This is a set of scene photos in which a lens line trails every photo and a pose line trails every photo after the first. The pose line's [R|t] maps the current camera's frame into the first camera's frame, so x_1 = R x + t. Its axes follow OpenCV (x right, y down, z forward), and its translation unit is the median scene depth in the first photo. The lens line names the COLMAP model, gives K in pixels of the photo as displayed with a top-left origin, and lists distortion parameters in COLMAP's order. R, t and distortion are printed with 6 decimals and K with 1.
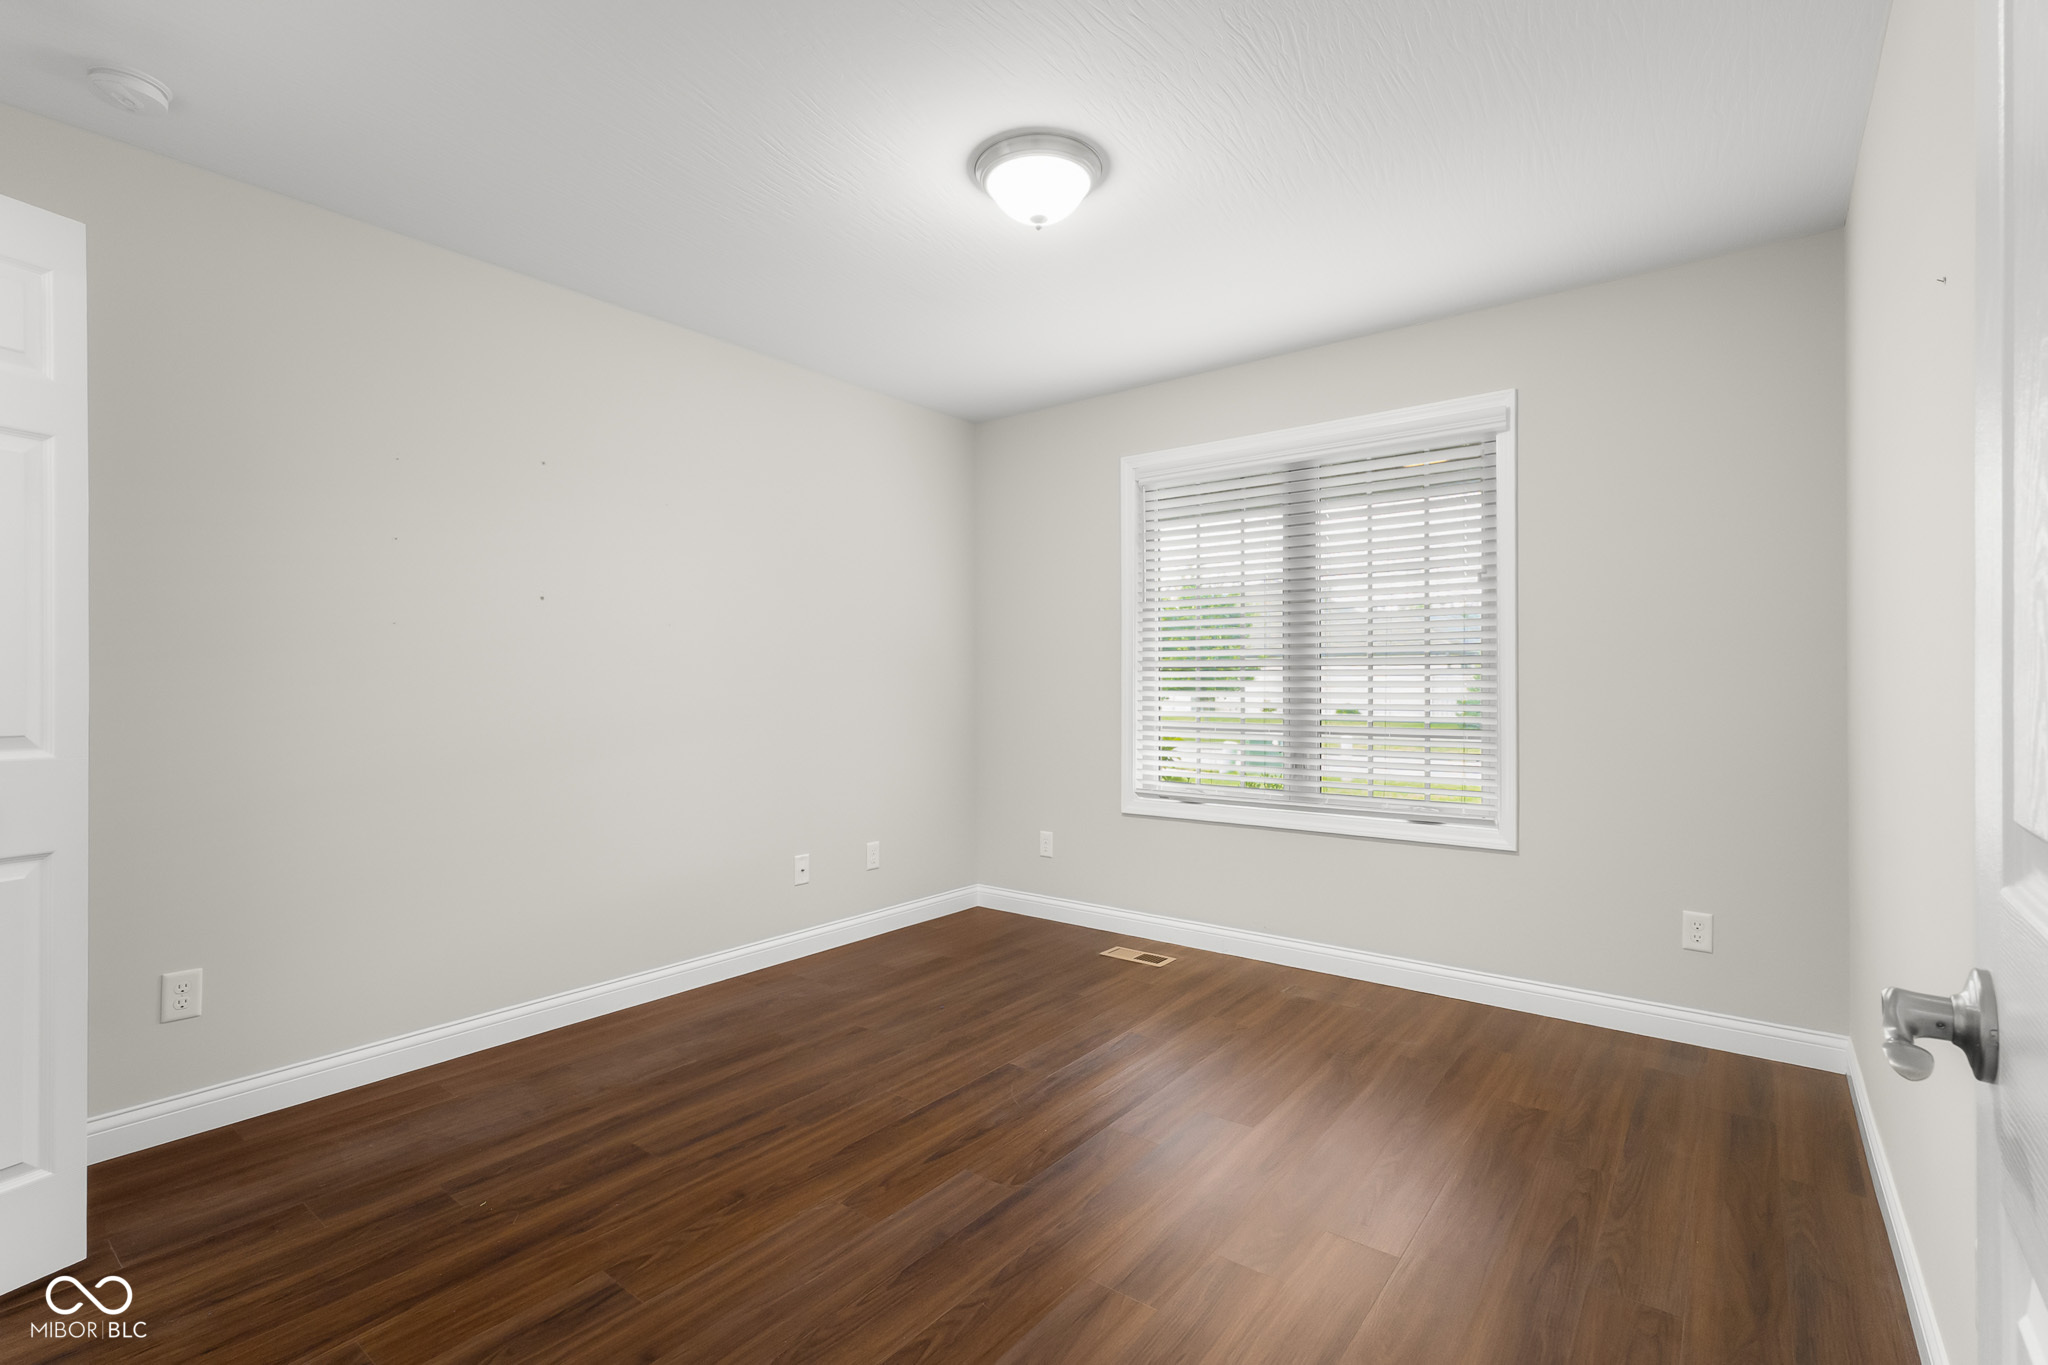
lens RADIAL K [[919.7, 0, 1028.6], [0, 919.7, 697.0], [0, 0, 1]] dist [0.002442, 0.000438]
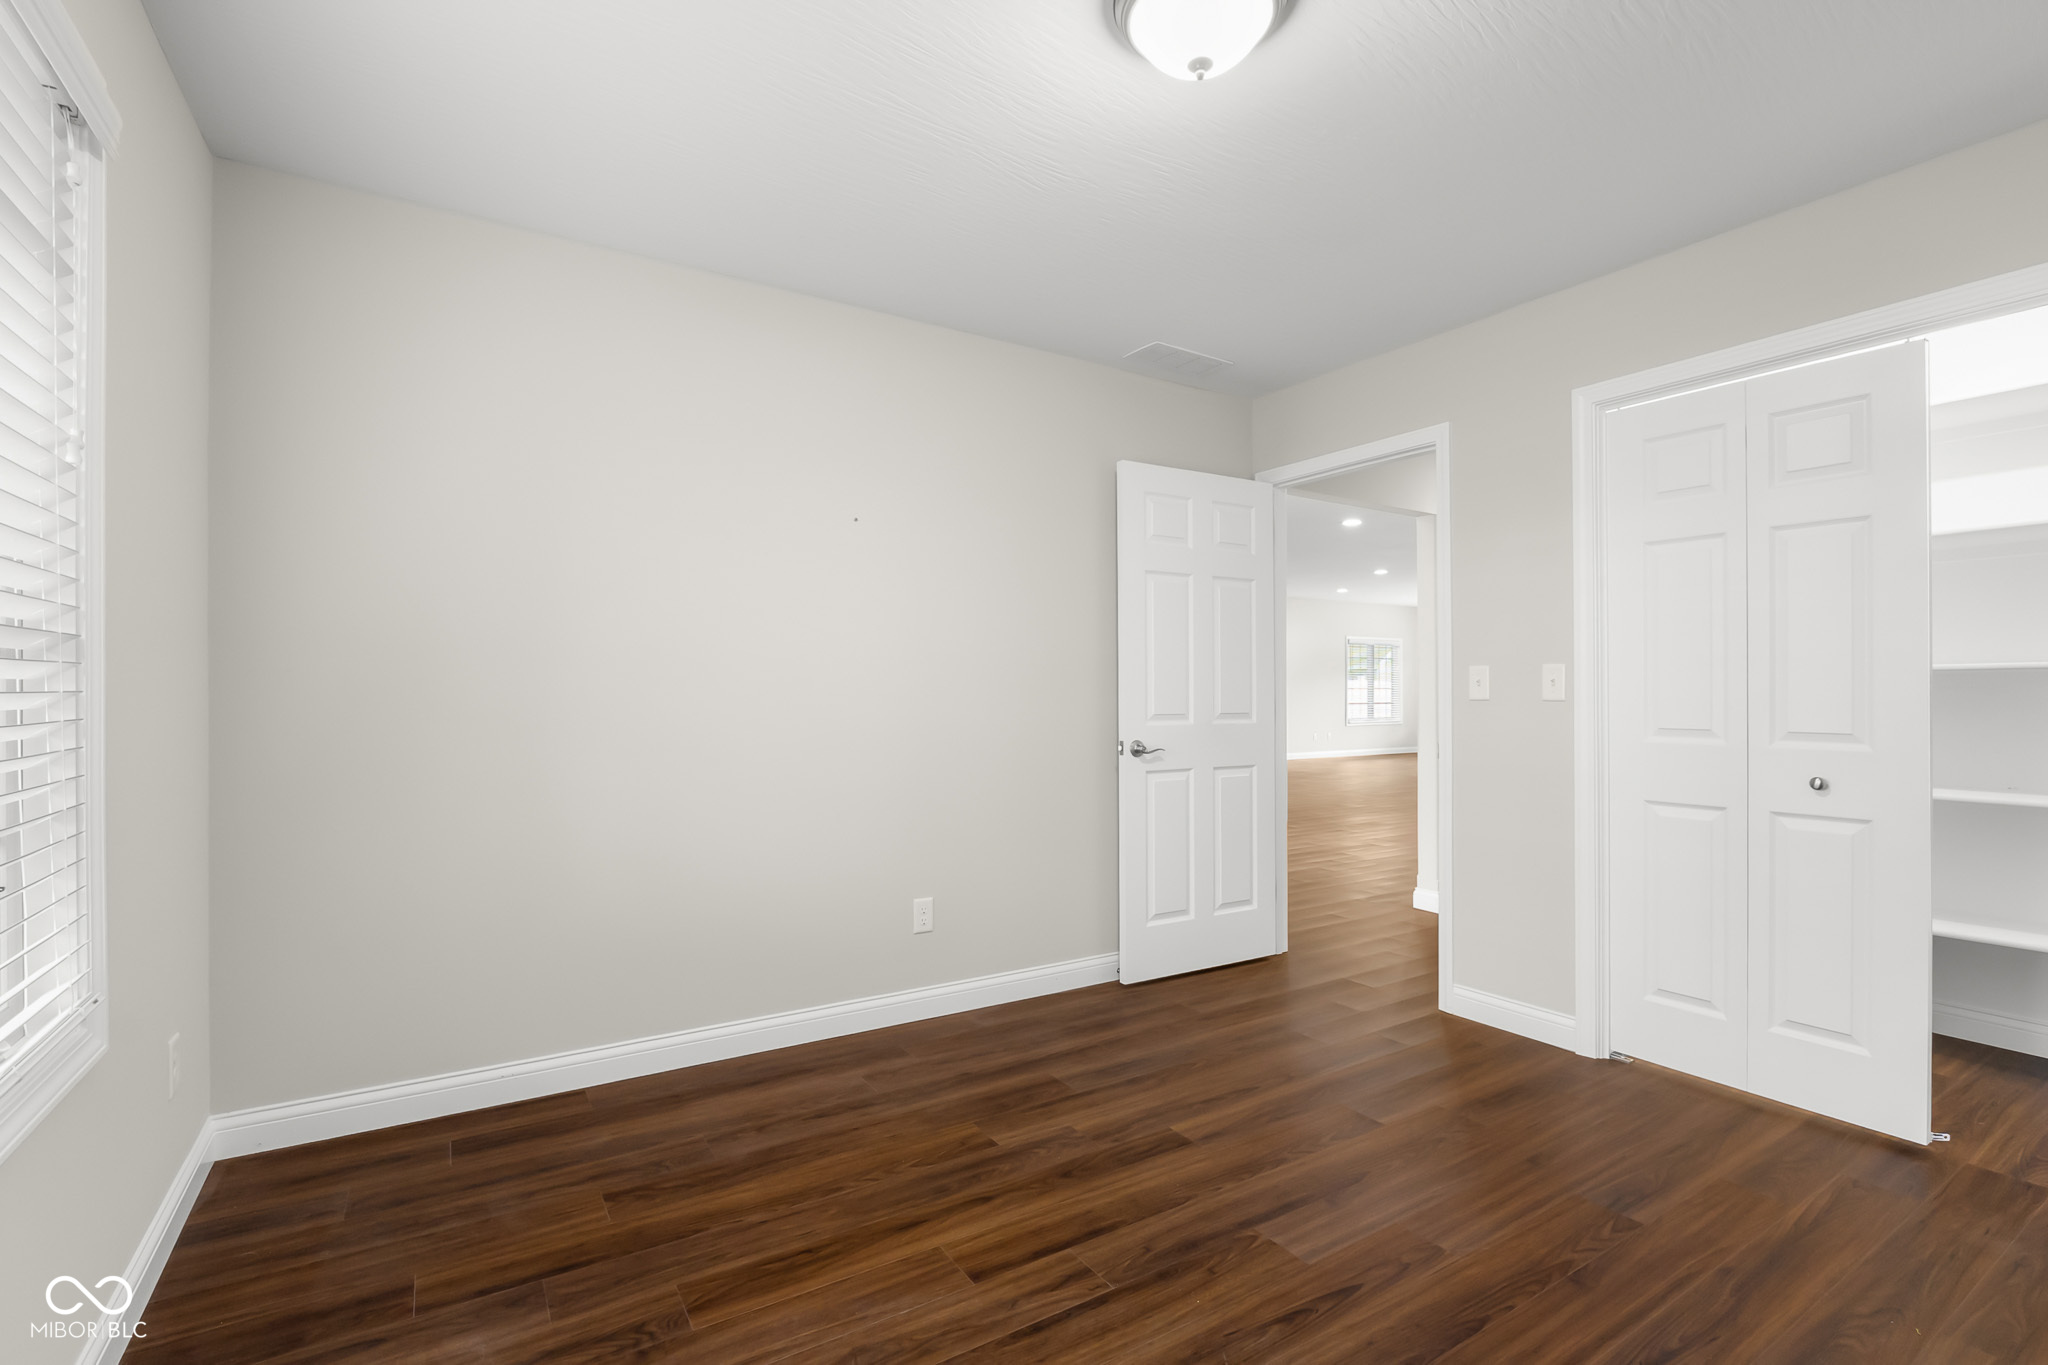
lens RADIAL K [[949.3, 0, 1031.2], [0, 949.3, 709.8], [0, 0, 1]] dist [0.000422, -0.017074]
pose [[-0.941330, -0.006863, 0.337418, -0.109858], [0.004628, 0.999437, 0.033237, -0.028936], [-0.337456, 0.032849, -0.940768, 1.769590]]
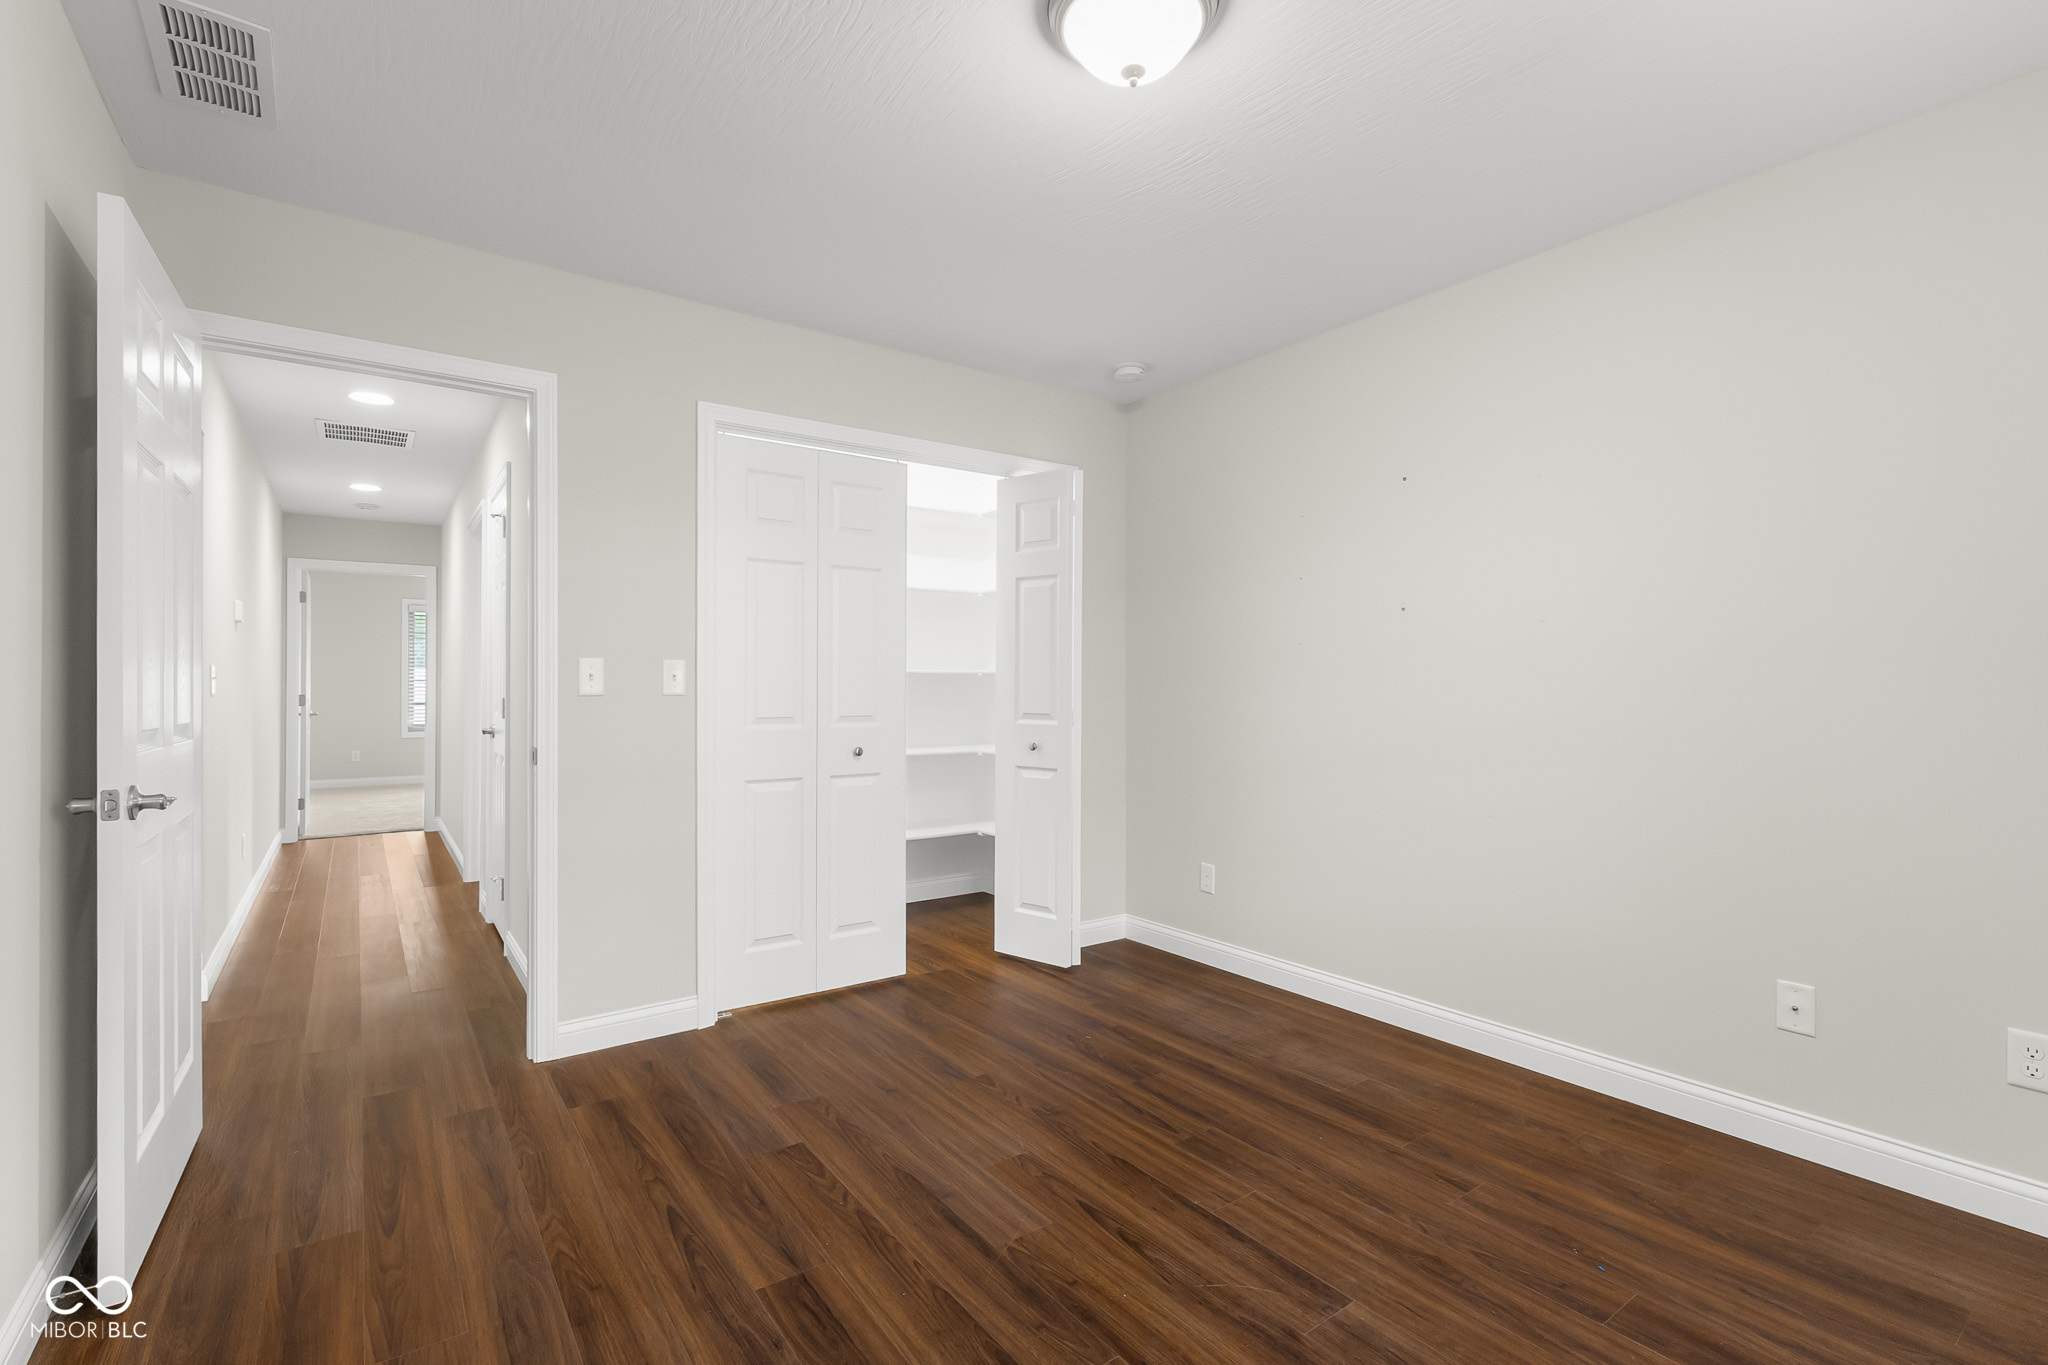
lens RADIAL K [[919.7, 0, 1028.6], [0, 919.7, 697.0], [0, 0, 1]] dist [0.002442, 0.000438]
pose [[-0.270064, 0.008720, -0.962803, 0.760347], [-0.017905, 0.999741, 0.014077, -0.020124], [0.962676, 0.021041, -0.269838, 1.132634]]
